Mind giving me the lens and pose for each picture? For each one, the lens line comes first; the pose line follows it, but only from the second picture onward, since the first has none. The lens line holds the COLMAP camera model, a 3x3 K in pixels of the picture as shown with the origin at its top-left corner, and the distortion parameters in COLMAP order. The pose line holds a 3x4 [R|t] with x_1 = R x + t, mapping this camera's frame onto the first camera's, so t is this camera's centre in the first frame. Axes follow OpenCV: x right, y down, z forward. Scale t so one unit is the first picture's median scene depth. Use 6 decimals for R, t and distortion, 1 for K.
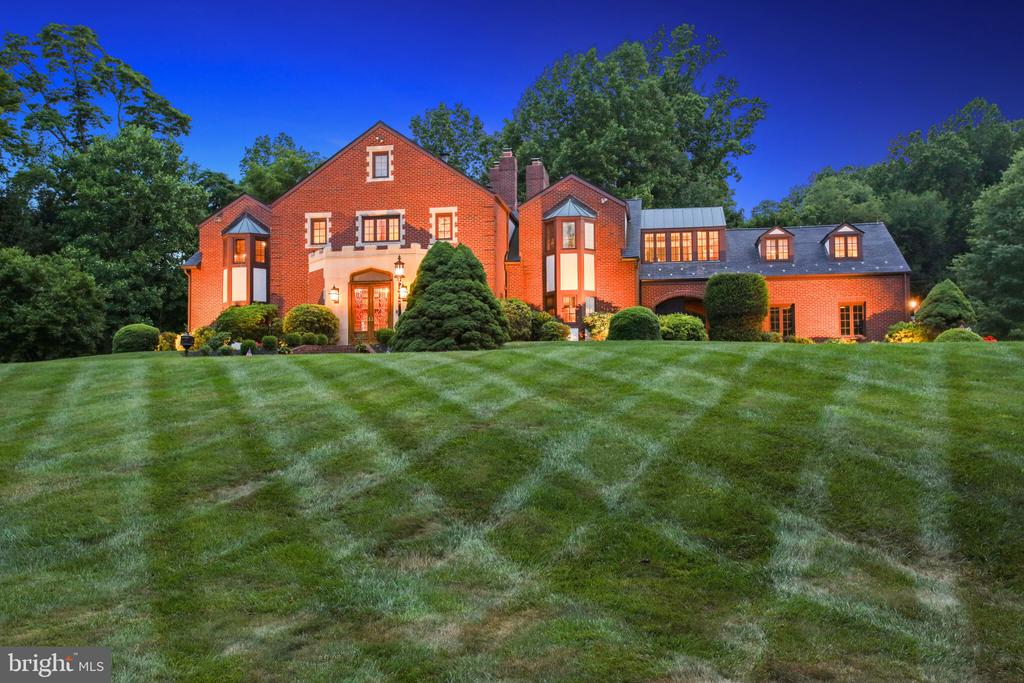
lens RADIAL K [[925.2, 0, 512.0], [0, 925.2, 341.5], [0, 0, 1]] dist [0.005173, 0.001801]
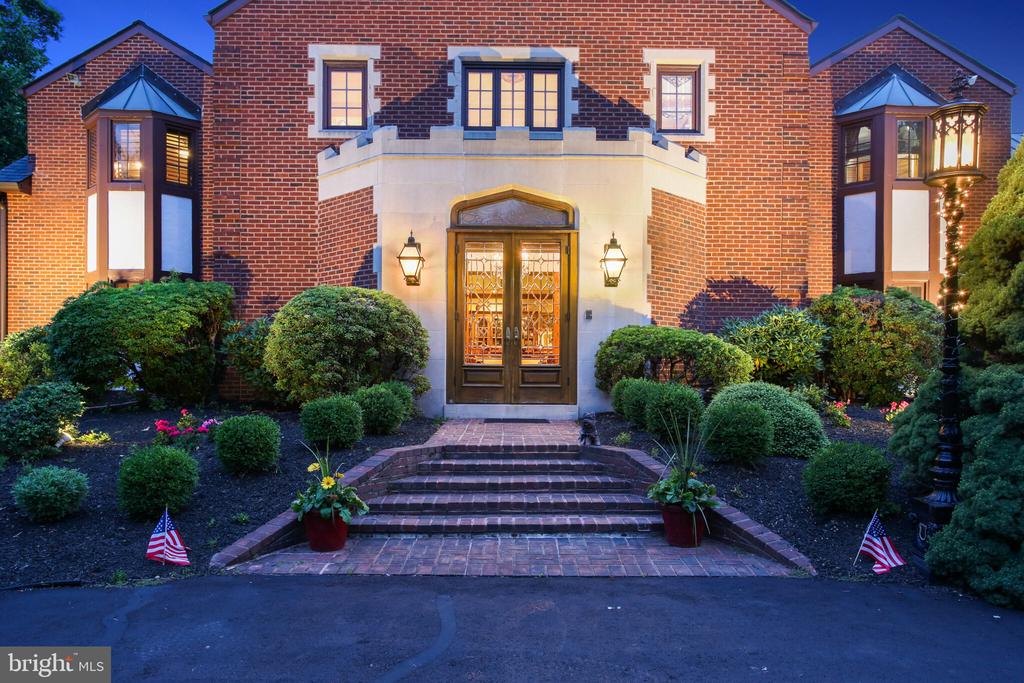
lens RADIAL K [[748.8, 0, 512.9], [0, 748.8, 362.8], [0, 0, 1]] dist [-0.009165, 0.005913]
pose [[0.983697, 0.014059, 0.179284, -0.195343], [-0.025956, 0.997600, 0.064185, -0.029906], [-0.177952, -0.067792, 0.981701, 0.678656]]
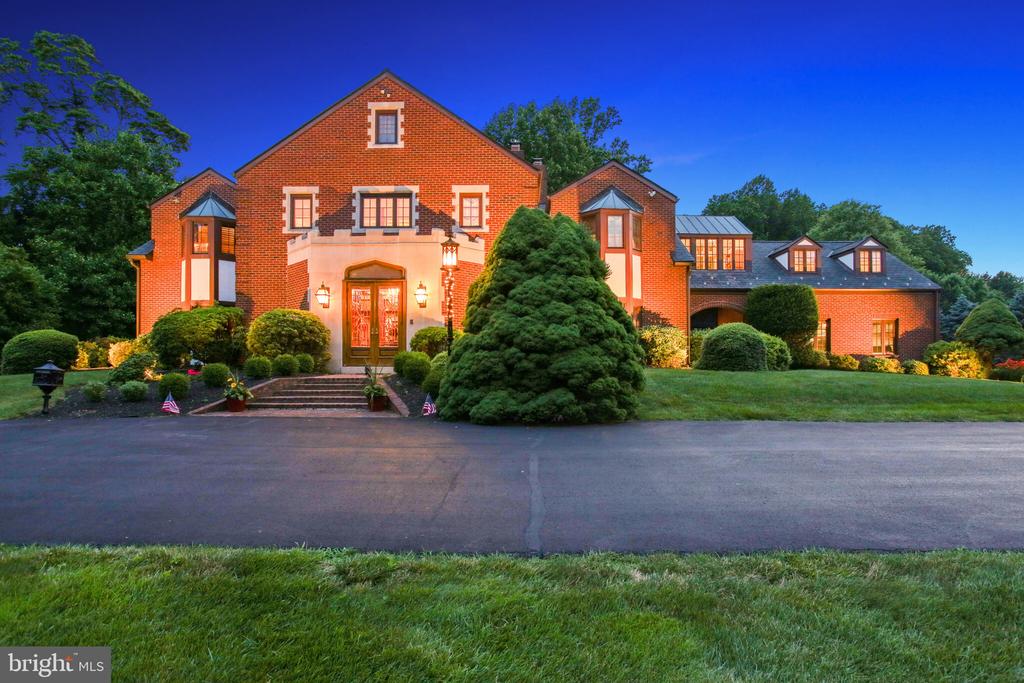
lens RADIAL K [[543.8, 0, 513.2], [0, 543.8, 353.3], [0, 0, 1]] dist [-0.053748, 0.023626]
pose [[0.986748, 0.009937, 0.161959, -0.108582], [-0.018764, 0.998415, 0.053066, -0.029952], [-0.161174, -0.055402, 0.985370, 0.534941]]
